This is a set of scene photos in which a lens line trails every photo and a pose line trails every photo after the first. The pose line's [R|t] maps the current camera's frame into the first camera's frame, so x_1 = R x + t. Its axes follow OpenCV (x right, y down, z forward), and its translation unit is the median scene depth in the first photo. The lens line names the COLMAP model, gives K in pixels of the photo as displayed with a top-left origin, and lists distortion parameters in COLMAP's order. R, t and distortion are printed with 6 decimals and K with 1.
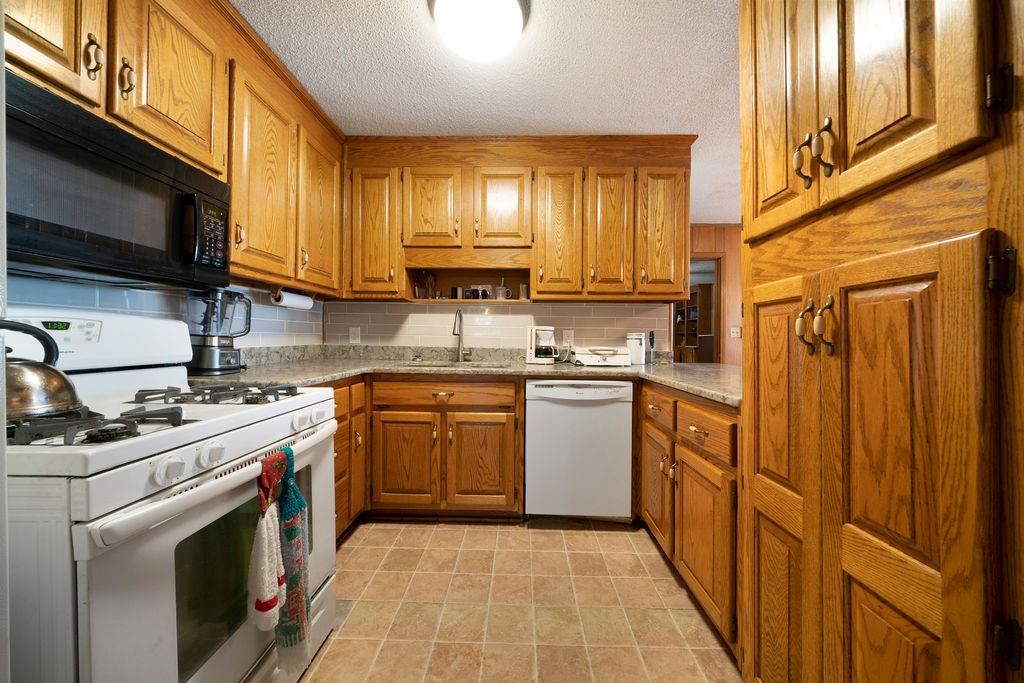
lens RADIAL K [[351.3, 0, 510.4], [0, 351.3, 338.2], [0, 0, 1]] dist [-0.006461, 0.000624]
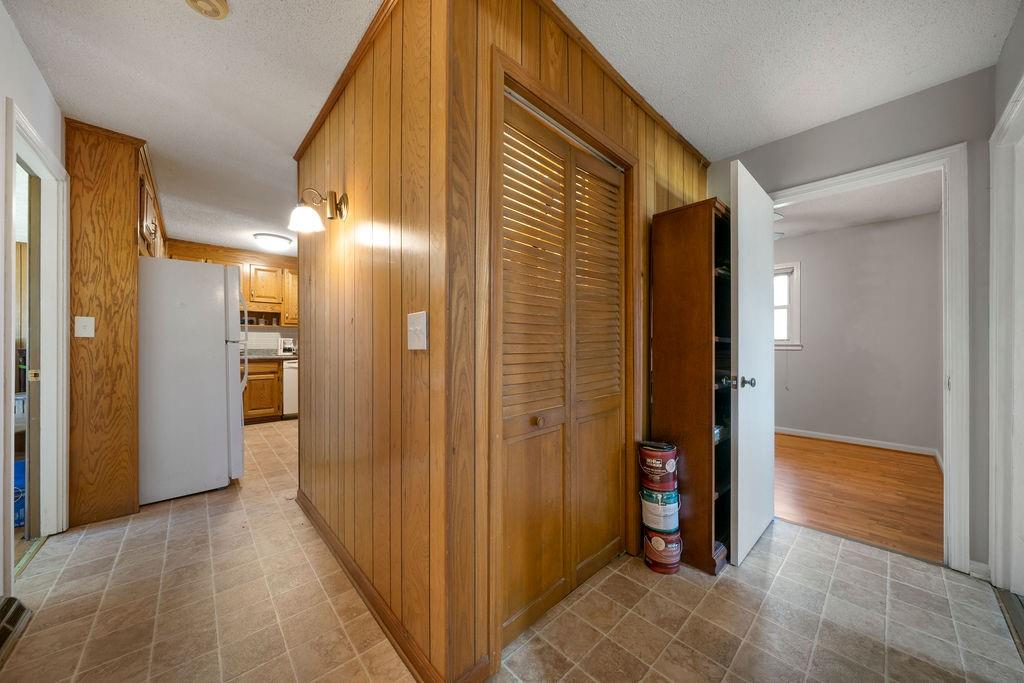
lens RADIAL K [[351.3, 0, 511.9], [0, 351.3, 348.1], [0, 0, 1]] dist [-0.006461, 0.000624]
pose [[0.710781, -0.011126, 0.703326, -0.460980], [0.002576, 0.999909, 0.013215, 0.001437], [-0.703409, -0.007582, 0.710745, -1.596909]]
